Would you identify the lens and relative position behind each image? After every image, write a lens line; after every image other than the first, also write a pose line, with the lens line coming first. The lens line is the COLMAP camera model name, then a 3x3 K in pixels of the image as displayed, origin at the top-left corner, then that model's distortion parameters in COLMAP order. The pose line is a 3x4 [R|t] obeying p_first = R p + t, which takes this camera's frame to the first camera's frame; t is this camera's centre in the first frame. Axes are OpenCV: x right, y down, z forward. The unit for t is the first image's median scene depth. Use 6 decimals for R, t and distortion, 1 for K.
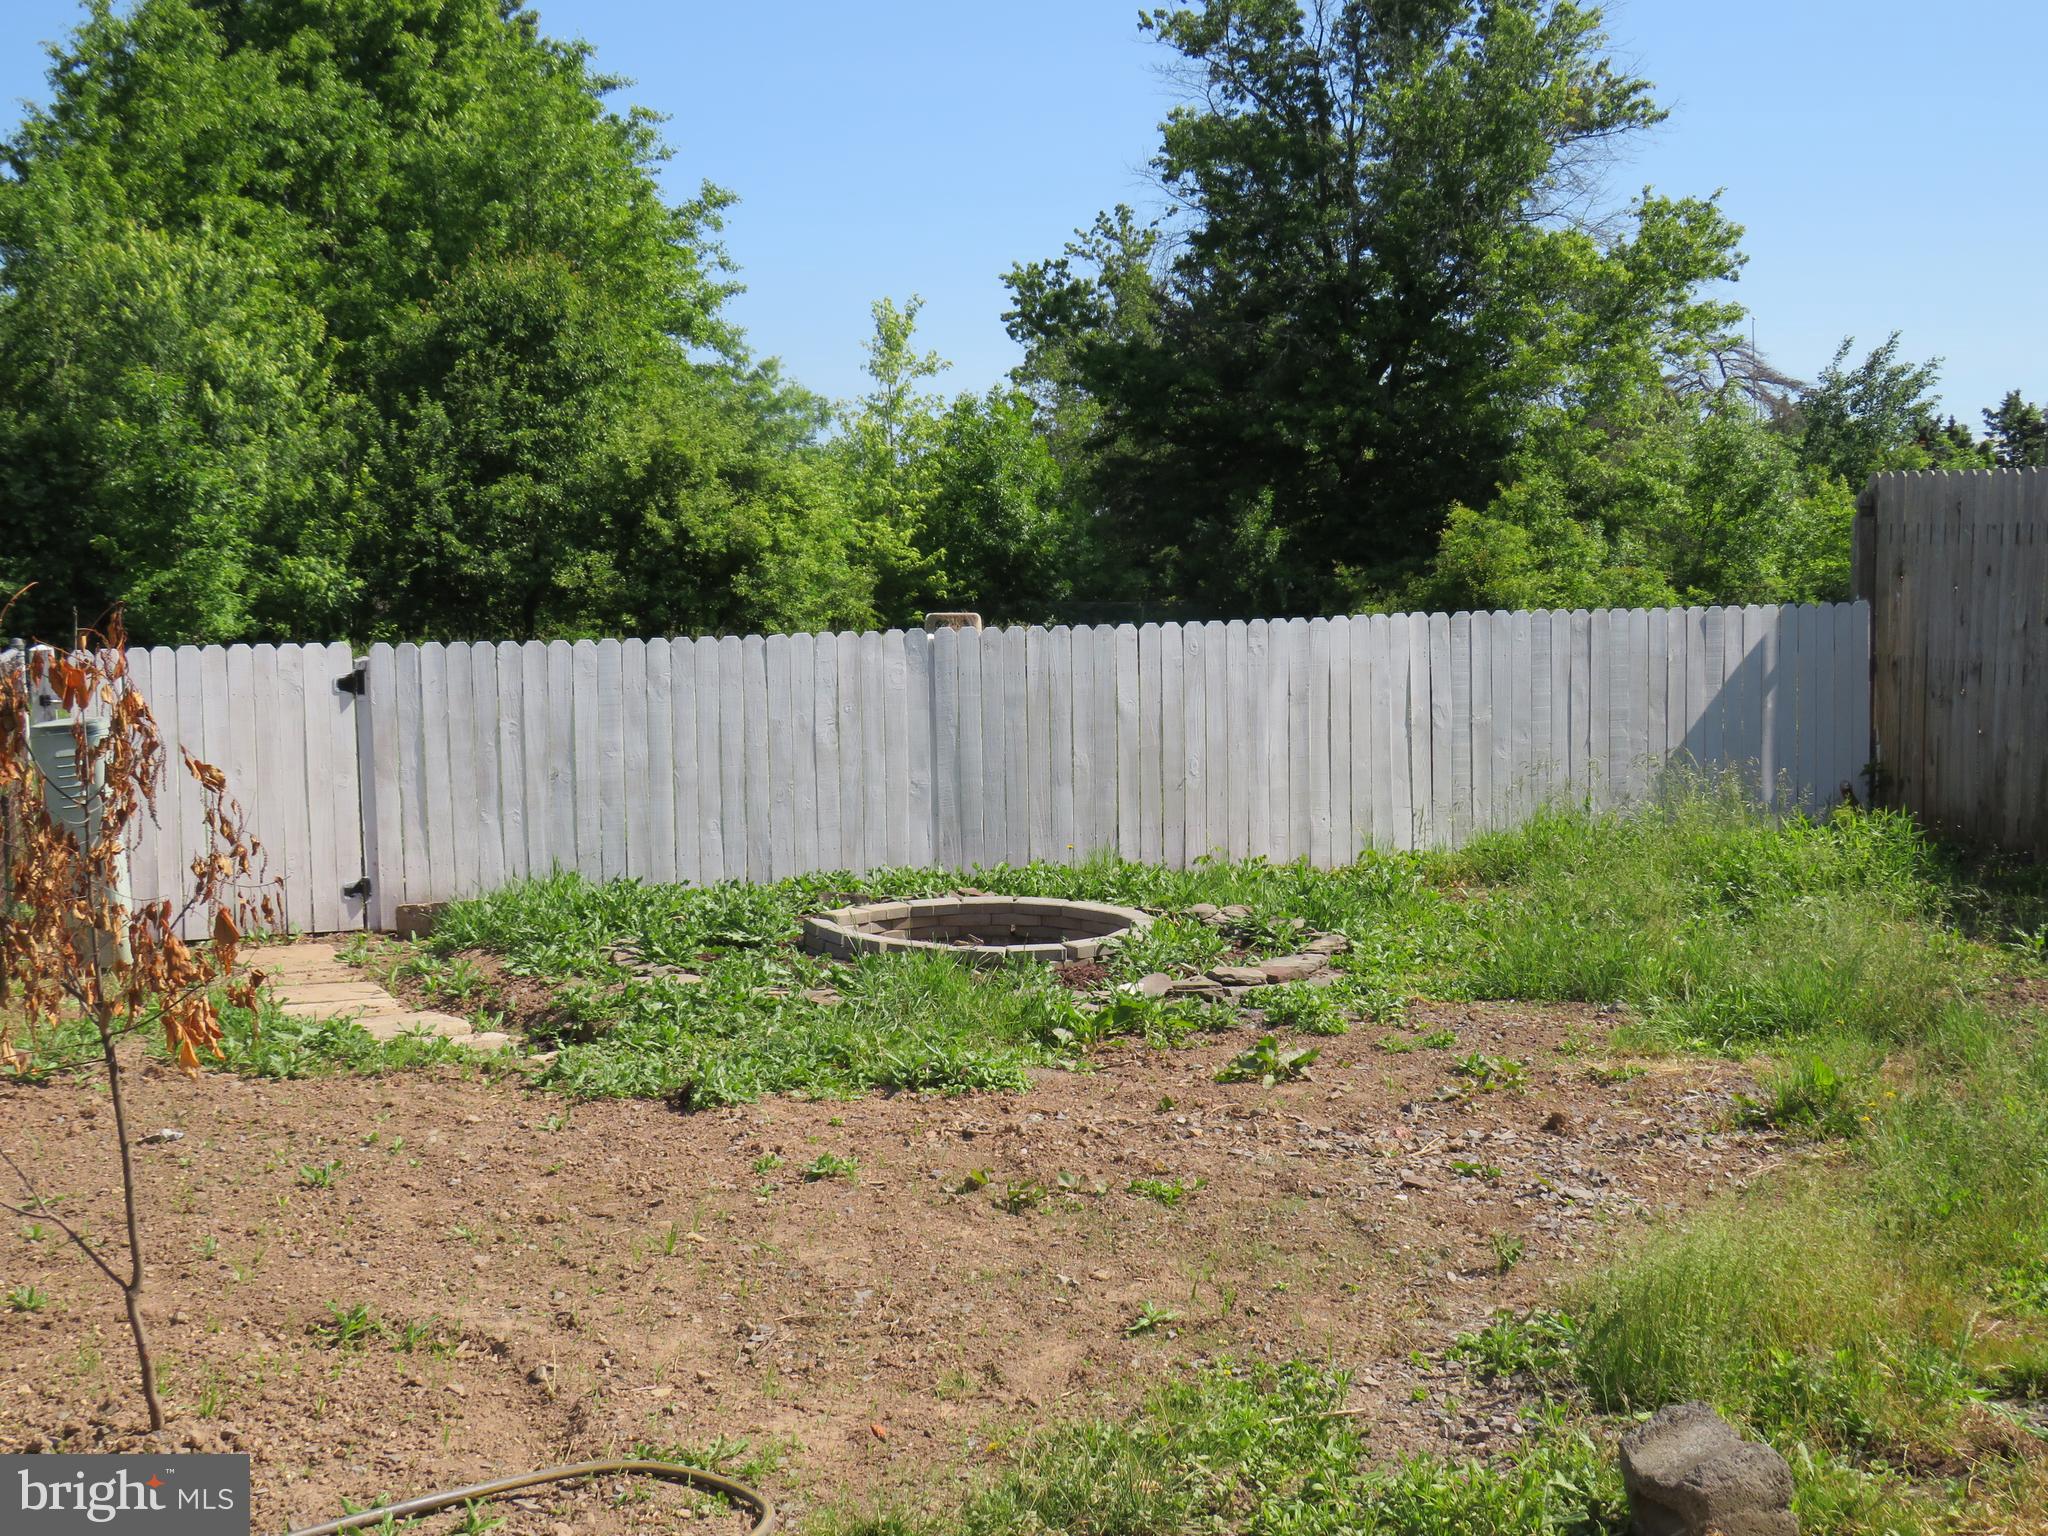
lens RADIAL K [[2728.0, 0, 1109.4], [0, 2728.0, 799.7], [0, 0, 1]] dist [-0.124866, 0.170331]
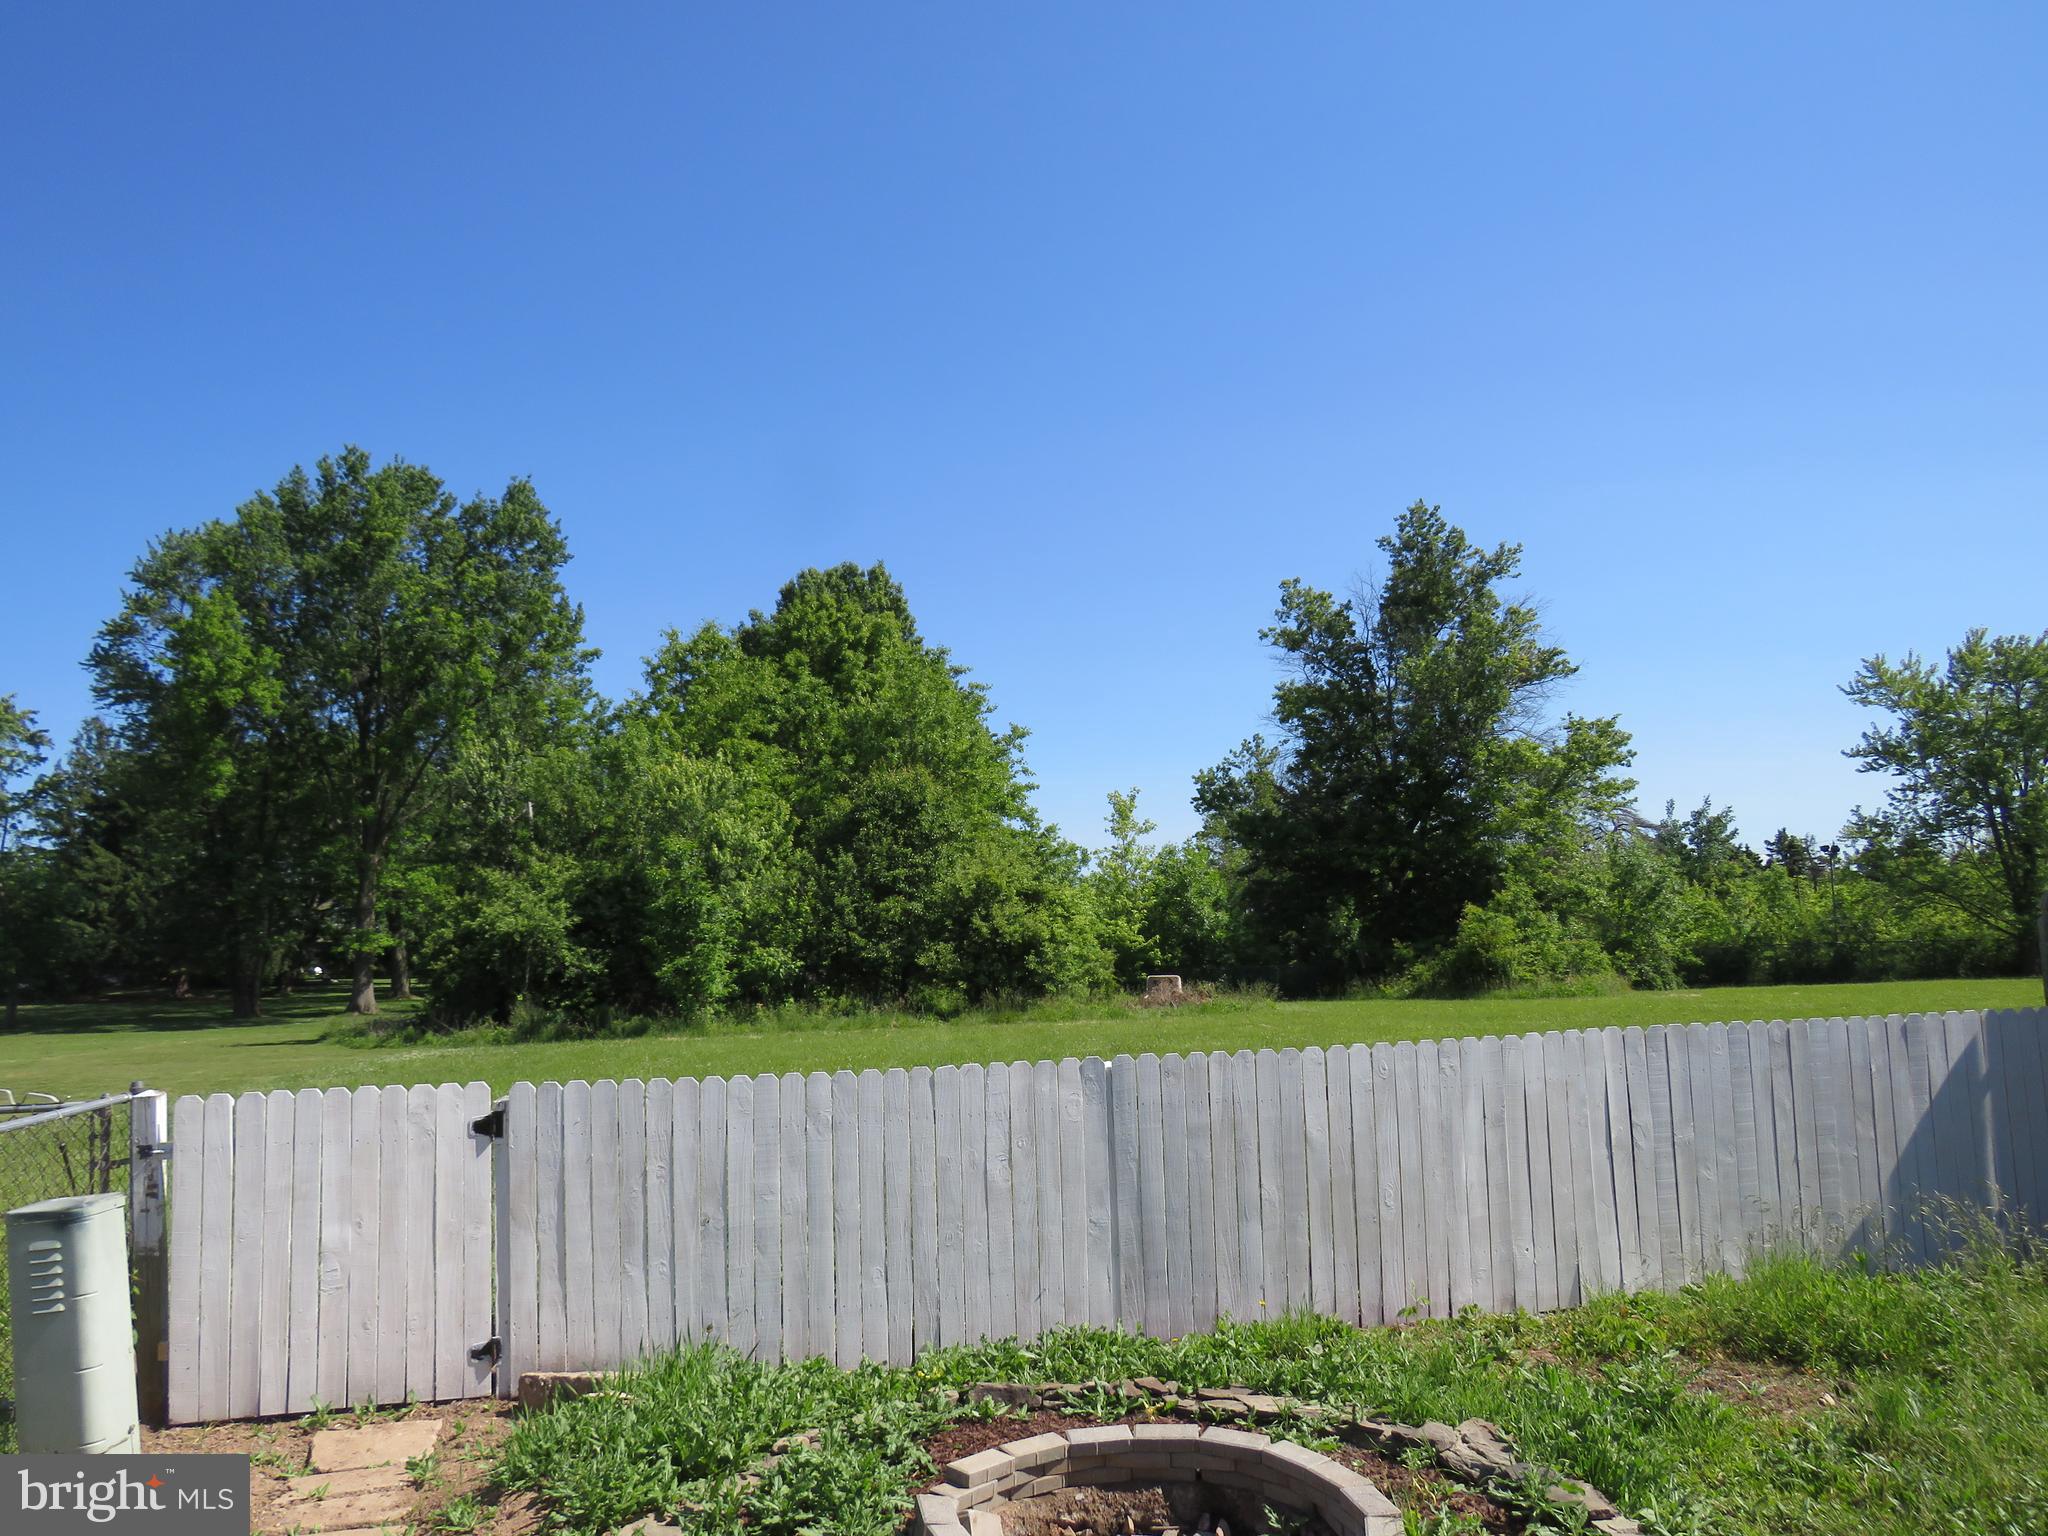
lens RADIAL K [[1462.9, 0, 1038.6], [0, 1462.9, 771.4], [0, 0, 1]] dist [-0.034076, 0.006134]
pose [[0.989389, -0.032157, -0.141686, -0.003686], [0.003231, 0.979827, -0.199820, -0.016122], [0.145254, 0.197242, 0.969534, 0.132180]]
